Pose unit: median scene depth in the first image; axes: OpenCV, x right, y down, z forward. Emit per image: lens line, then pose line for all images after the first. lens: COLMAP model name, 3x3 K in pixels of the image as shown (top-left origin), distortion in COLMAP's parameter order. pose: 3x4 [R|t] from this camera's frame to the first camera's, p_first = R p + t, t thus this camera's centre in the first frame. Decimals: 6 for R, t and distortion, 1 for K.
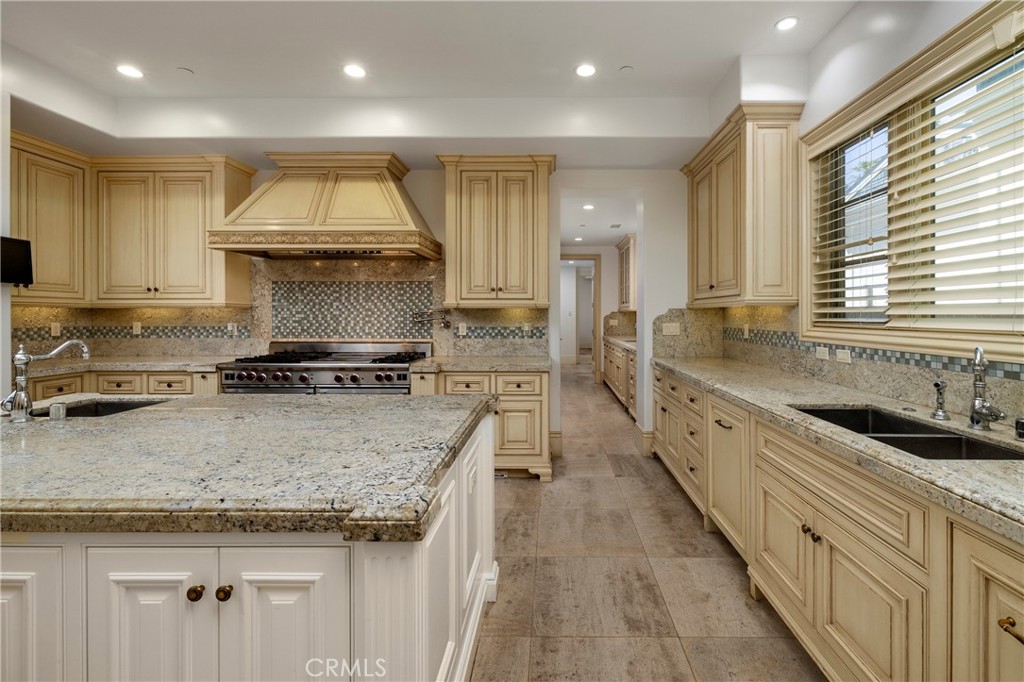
lens RADIAL K [[441.4, 0, 535.4], [0, 441.4, 313.9], [0, 0, 1]] dist [-0.003885, 0.001050]
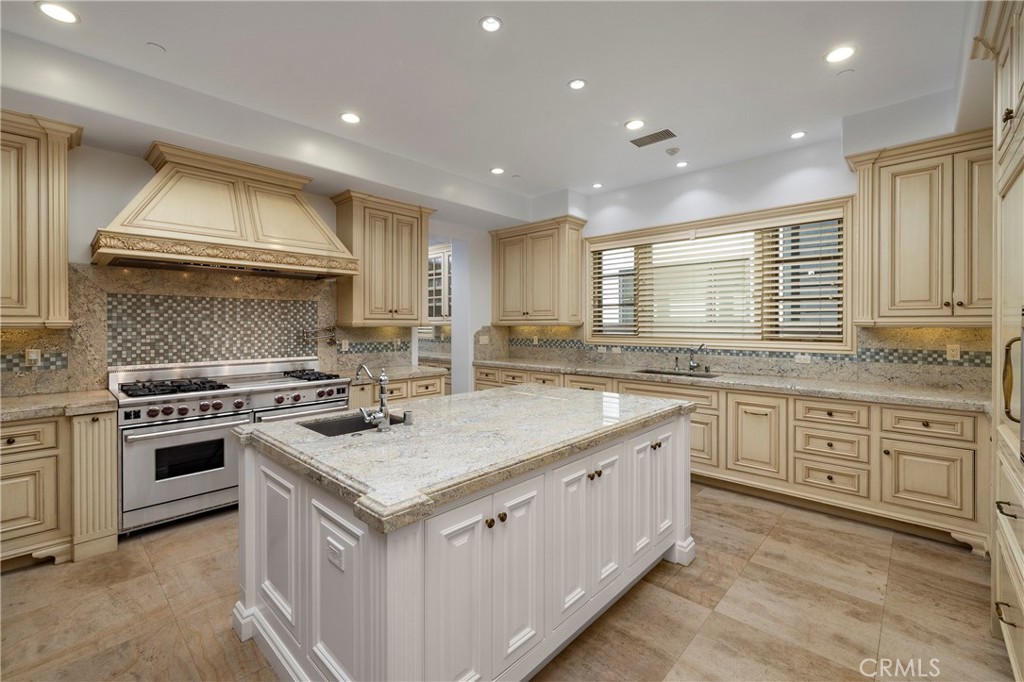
lens RADIAL K [[441.4, 0, 482.9], [0, 441.4, 324.5], [0, 0, 1]] dist [-0.003885, 0.001050]
pose [[0.700391, -0.002908, 0.713753, -0.713576], [0.001884, 0.999996, 0.002225, -0.020404], [-0.713757, -0.000214, 0.700394, -0.017965]]
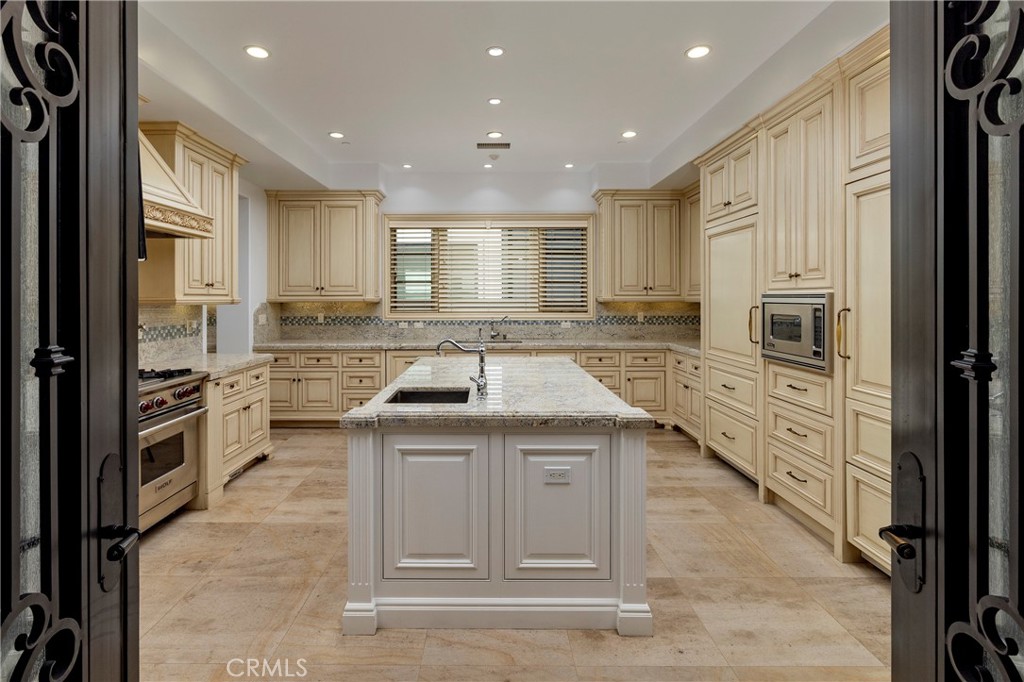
lens RADIAL K [[519.4, 0, 477.2], [0, 519.4, 298.4], [0, 0, 1]] dist [-0.004160, -0.000116]
pose [[0.002331, -0.001838, 0.999996, -1.090479], [0.001592, 0.999997, 0.001834, -0.025732], [-0.999996, 0.001587, 0.002334, 0.390472]]
